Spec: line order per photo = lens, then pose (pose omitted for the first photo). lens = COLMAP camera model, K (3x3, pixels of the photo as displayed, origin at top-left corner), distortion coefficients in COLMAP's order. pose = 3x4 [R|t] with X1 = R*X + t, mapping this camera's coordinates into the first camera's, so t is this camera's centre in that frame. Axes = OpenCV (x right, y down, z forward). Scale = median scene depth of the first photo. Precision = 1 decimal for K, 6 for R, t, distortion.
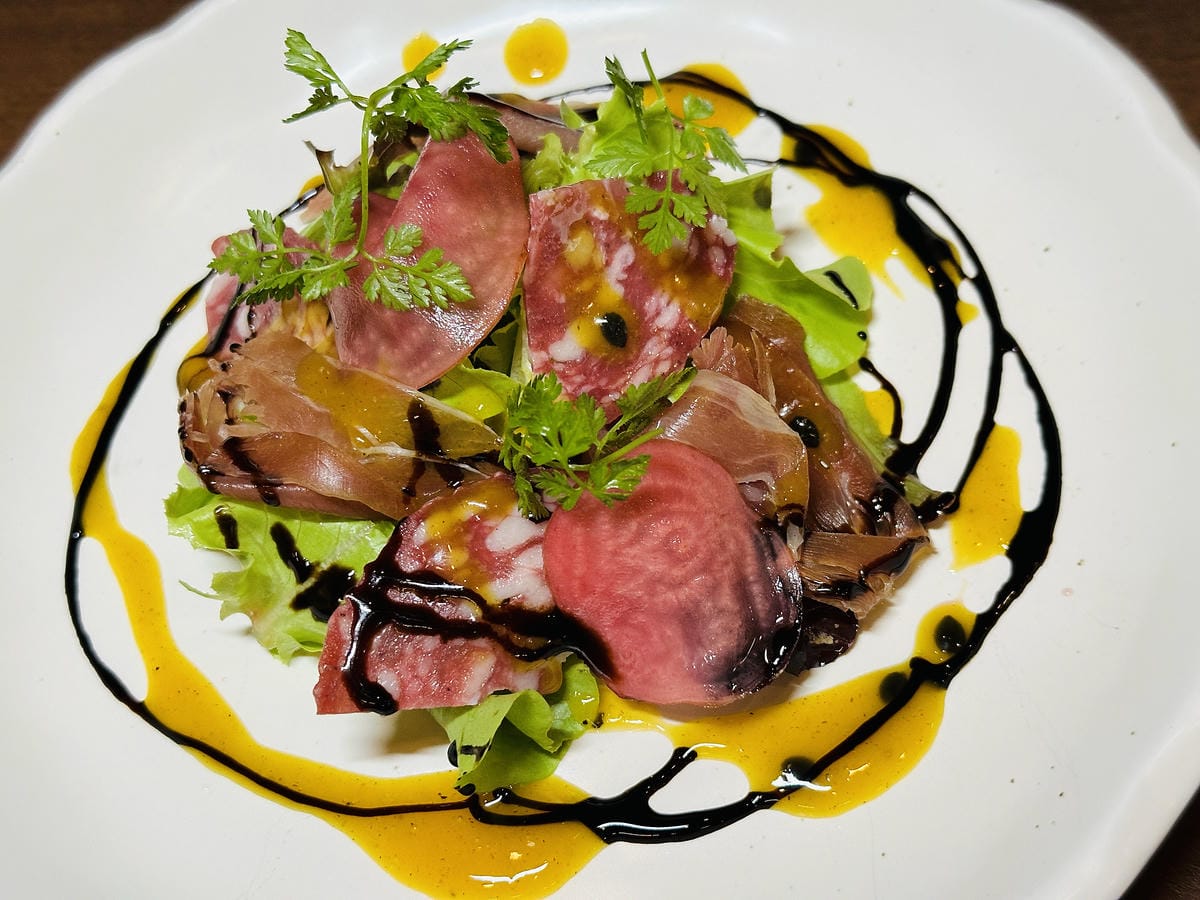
lens RADIAL K [[1733.6, 0, 602.7], [0, 1733.6, 476.6], [0, 0, 1]] dist [0.240915, -0.530889]
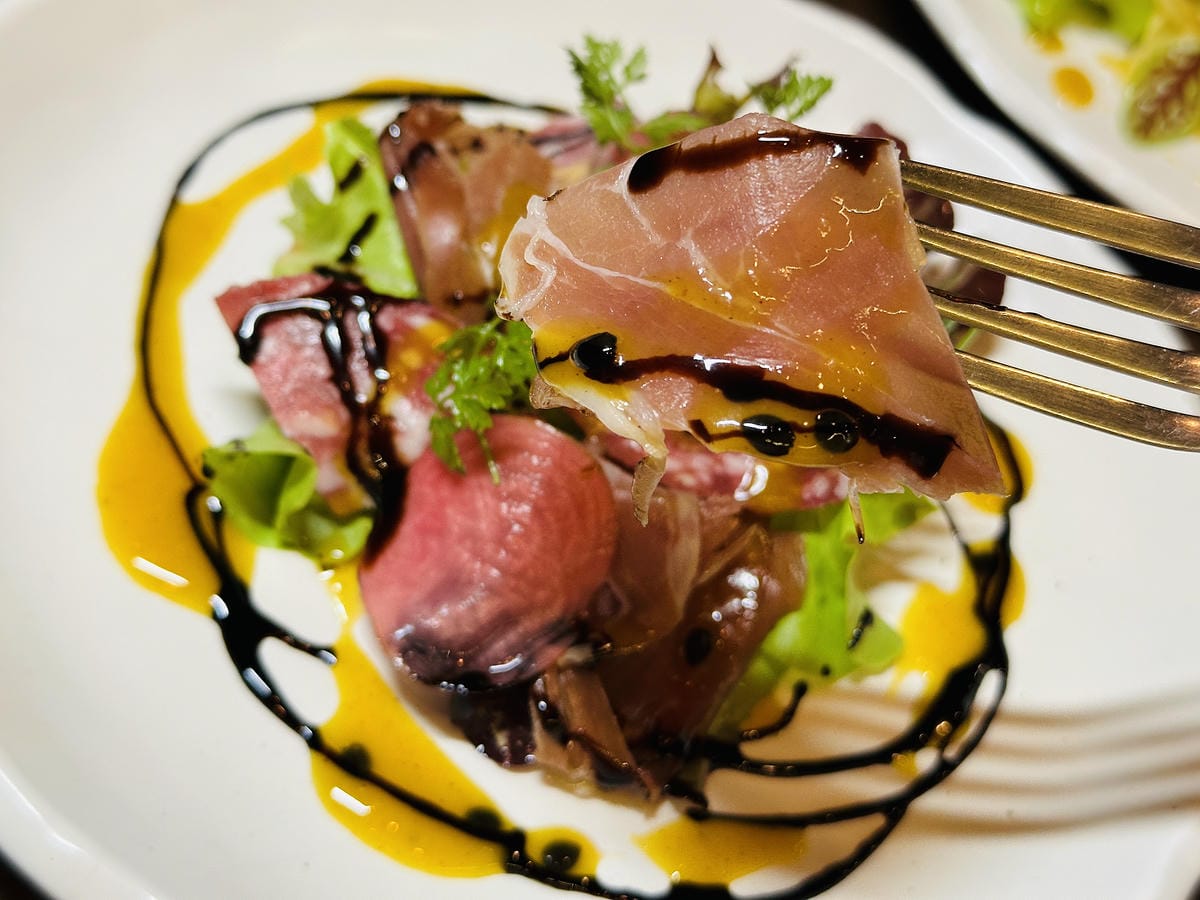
lens RADIAL K [[1733.6, 0, 602.7], [0, 1733.6, 476.6], [0, 0, 1]] dist [0.240915, -0.530889]
pose [[0.439667, 0.860321, -0.257956, 0.268464], [-0.893096, 0.449226, -0.023983, 0.003366], [0.095247, 0.240924, 0.965859, 0.058560]]
